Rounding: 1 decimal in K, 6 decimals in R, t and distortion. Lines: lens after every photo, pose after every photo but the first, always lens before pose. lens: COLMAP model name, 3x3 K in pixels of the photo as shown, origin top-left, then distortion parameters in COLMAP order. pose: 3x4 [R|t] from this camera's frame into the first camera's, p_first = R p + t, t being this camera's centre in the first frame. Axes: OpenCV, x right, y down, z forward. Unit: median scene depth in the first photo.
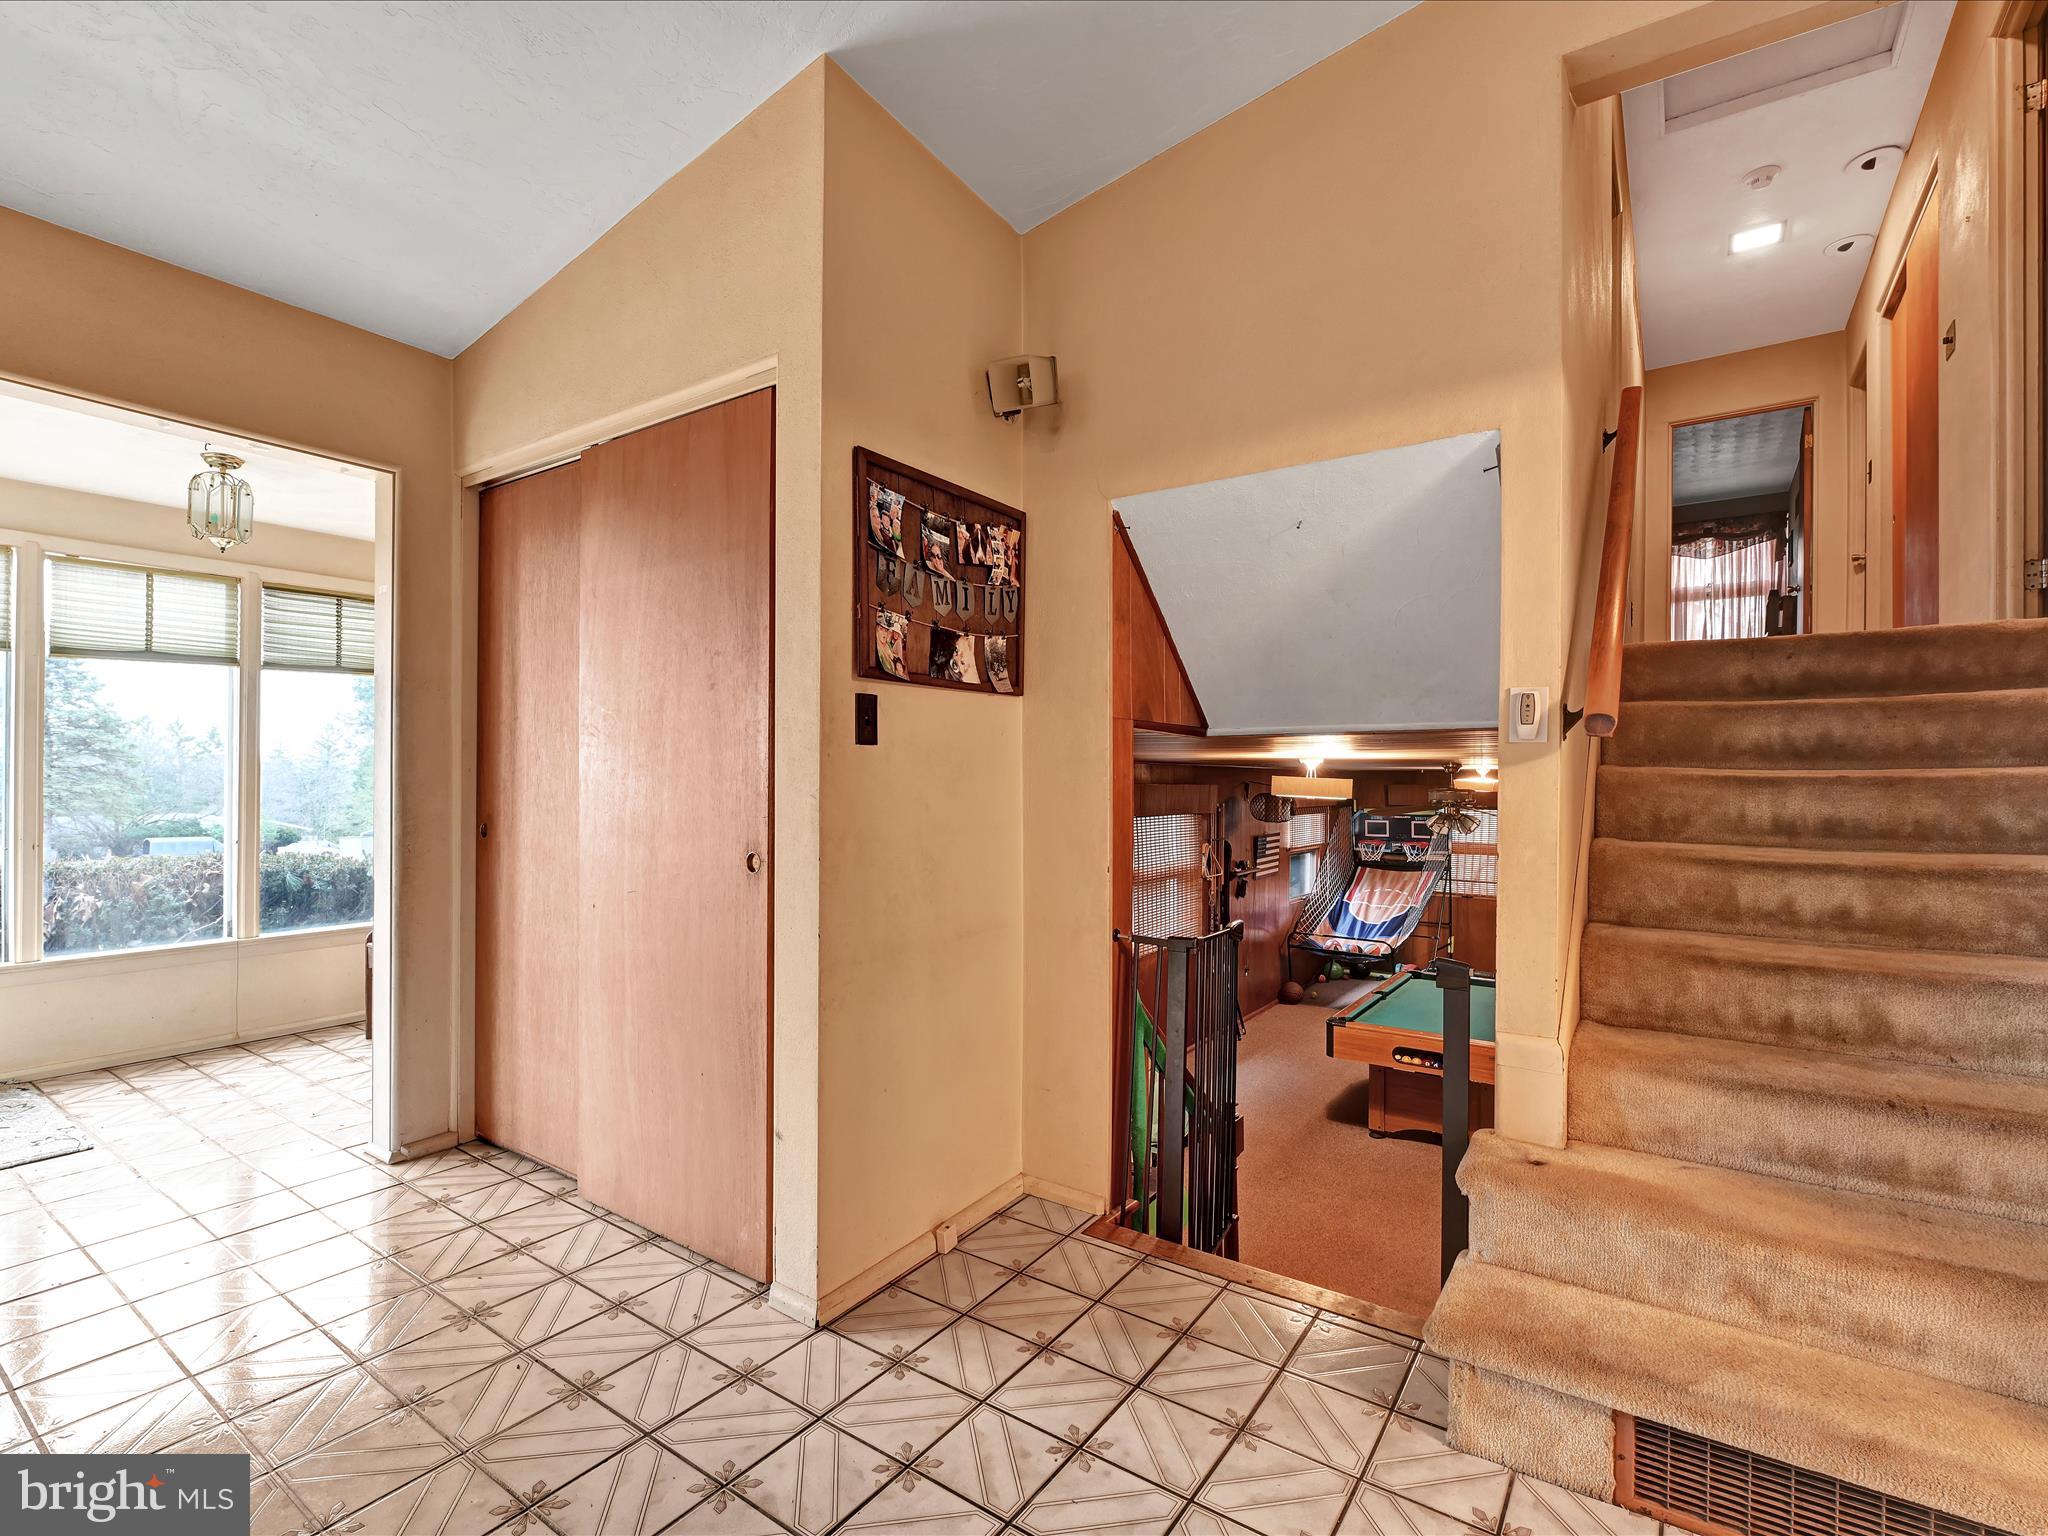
lens RADIAL K [[966.0, 0, 1020.2], [0, 966.0, 776.5], [0, 0, 1]] dist [-0.004138, -0.001229]
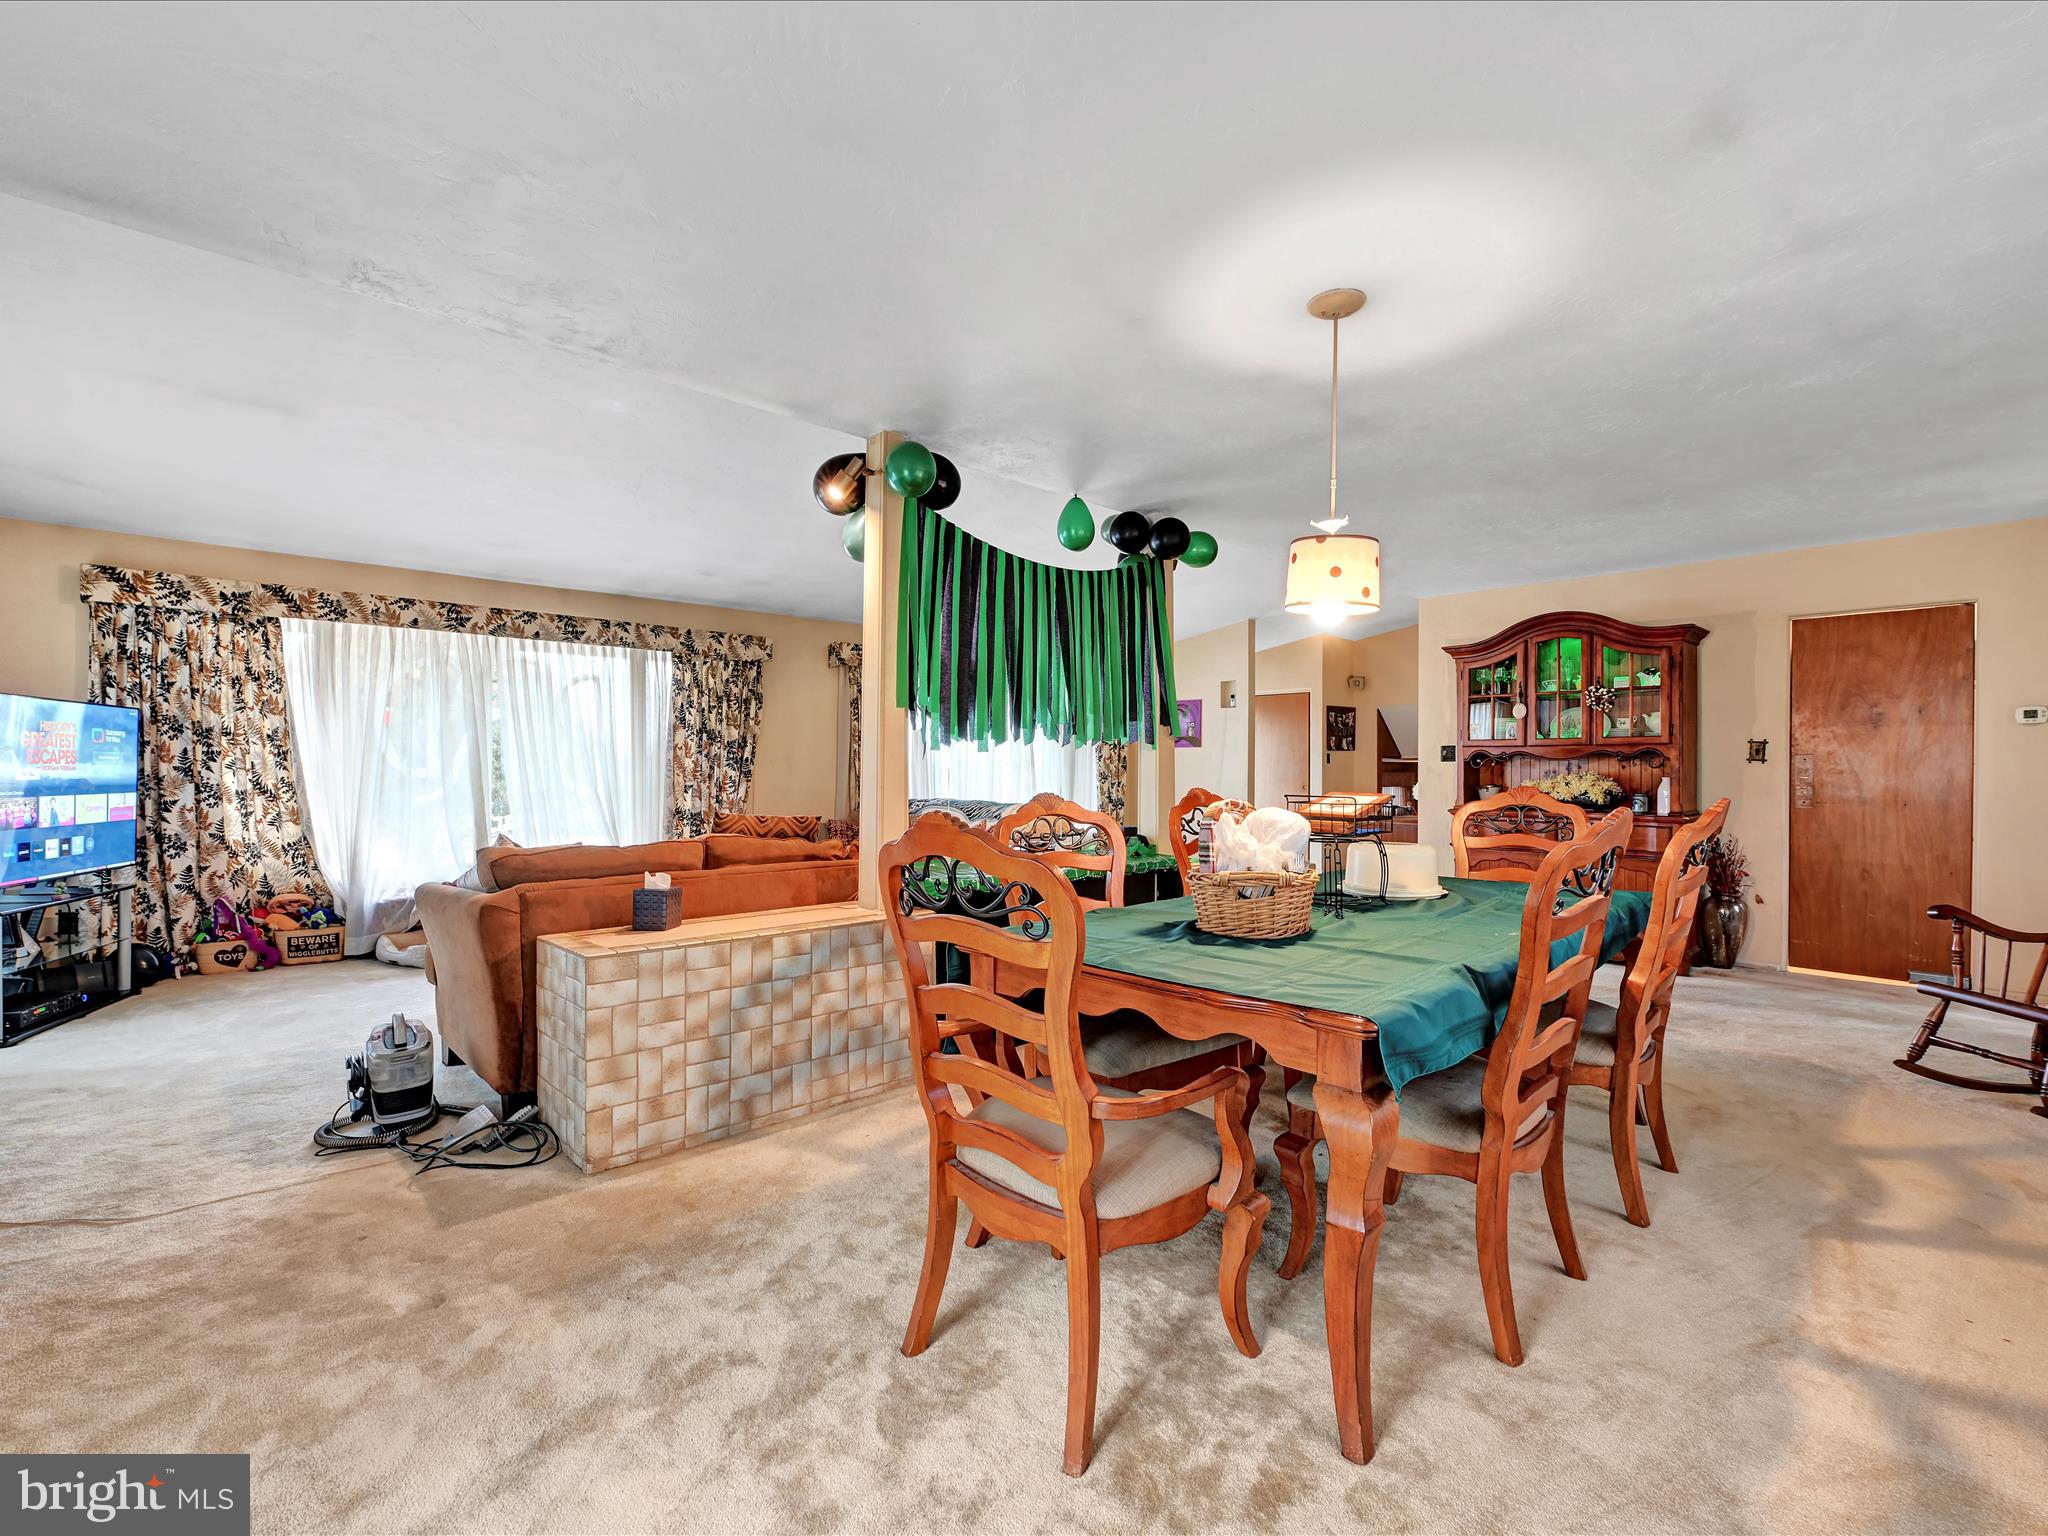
lens RADIAL K [[926.4, 0, 1026.4], [0, 926.4, 768.0], [0, 0, 1]] dist [0.000192, -0.000865]
pose [[0.974155, 0.003495, -0.225855, -0.958082], [-0.003210, 0.999994, 0.001628, -0.012858], [0.225859, -0.000861, 0.974160, -6.566812]]
